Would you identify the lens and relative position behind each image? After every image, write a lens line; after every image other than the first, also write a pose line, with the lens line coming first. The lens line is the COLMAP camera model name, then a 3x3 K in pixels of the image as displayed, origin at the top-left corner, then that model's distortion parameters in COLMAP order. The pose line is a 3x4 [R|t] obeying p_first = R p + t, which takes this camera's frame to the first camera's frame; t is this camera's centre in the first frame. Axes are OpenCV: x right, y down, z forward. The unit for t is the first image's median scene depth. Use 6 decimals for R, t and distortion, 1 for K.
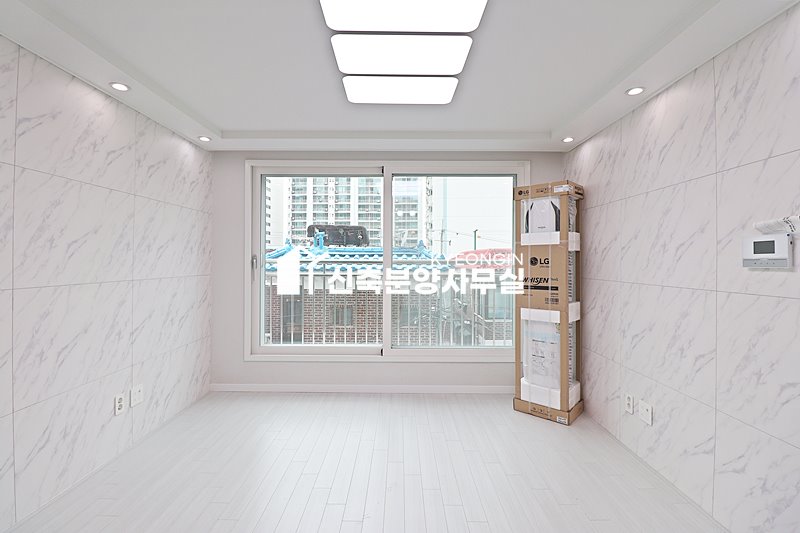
lens RADIAL K [[369.8, 0, 398.4], [0, 369.8, 258.4], [0, 0, 1]] dist [-0.003937, -0.011449]
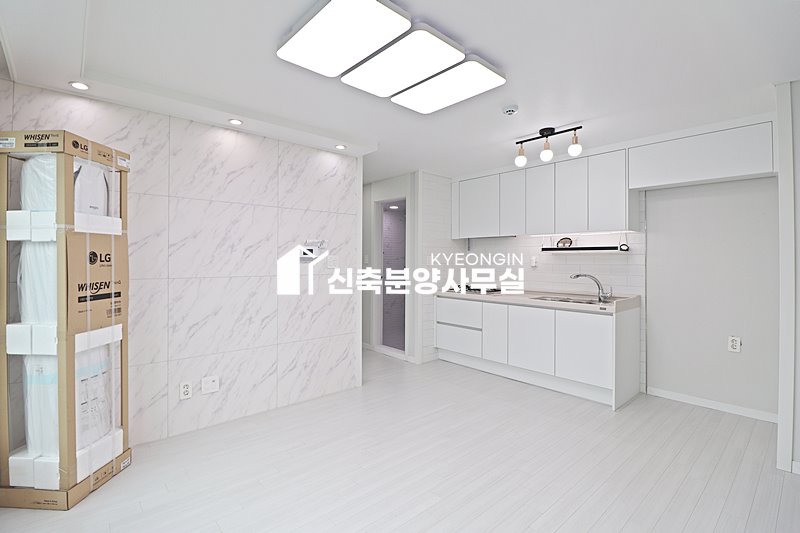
lens RADIAL K [[369.8, 0, 398.4], [0, 369.8, 258.4], [0, 0, 1]] dist [-0.003937, -0.011449]
pose [[-0.665278, -0.003604, 0.746587, -0.490749], [-0.011925, 0.999912, -0.005800, 0.006437], [-0.746500, -0.012761, -0.665263, 1.051883]]
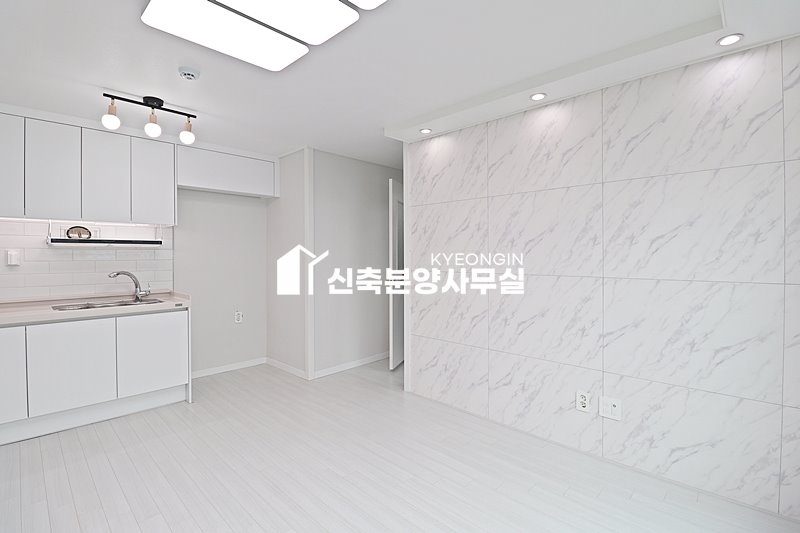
lens RADIAL K [[369.8, 0, 398.4], [0, 369.8, 258.4], [0, 0, 1]] dist [-0.003937, -0.011449]
pose [[-0.690441, 0.004080, -0.723377, 0.238233], [0.003688, 0.999991, 0.002121, 0.007387], [0.723379, -0.001203, -0.690450, 1.064954]]
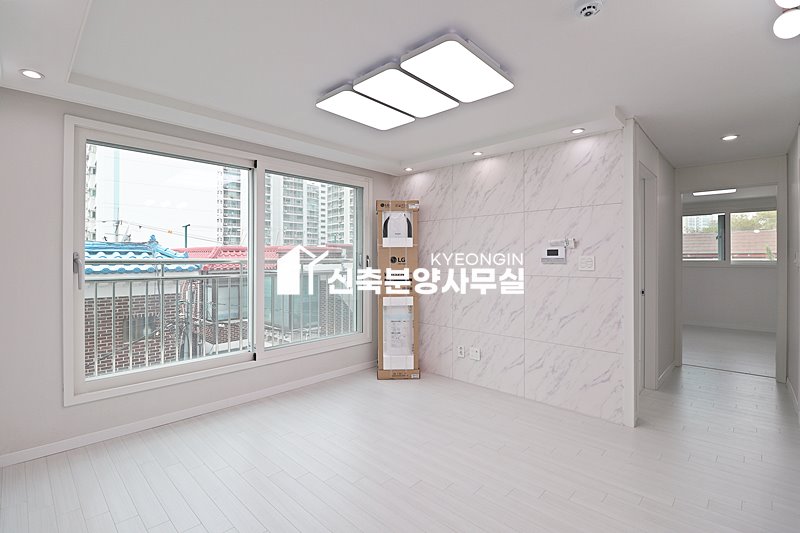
lens RADIAL K [[369.8, 0, 398.4], [0, 369.8, 258.4], [0, 0, 1]] dist [-0.003937, -0.011449]
pose [[0.688627, -0.002197, 0.725112, -0.569670], [-0.001508, 0.999989, 0.004461, -0.003134], [-0.725114, -0.004165, 0.688616, 0.101747]]
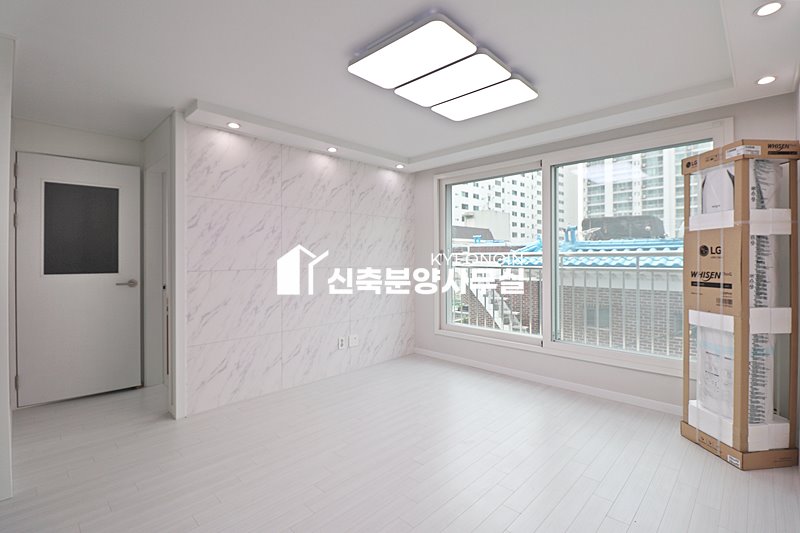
lens RADIAL K [[369.8, 0, 398.4], [0, 369.8, 258.4], [0, 0, 1]] dist [-0.003937, -0.011449]
pose [[0.720319, -0.004832, -0.693627, 0.449241], [0.009983, 0.999944, 0.003401, 0.015404], [0.693572, -0.009375, 0.720327, -0.002574]]
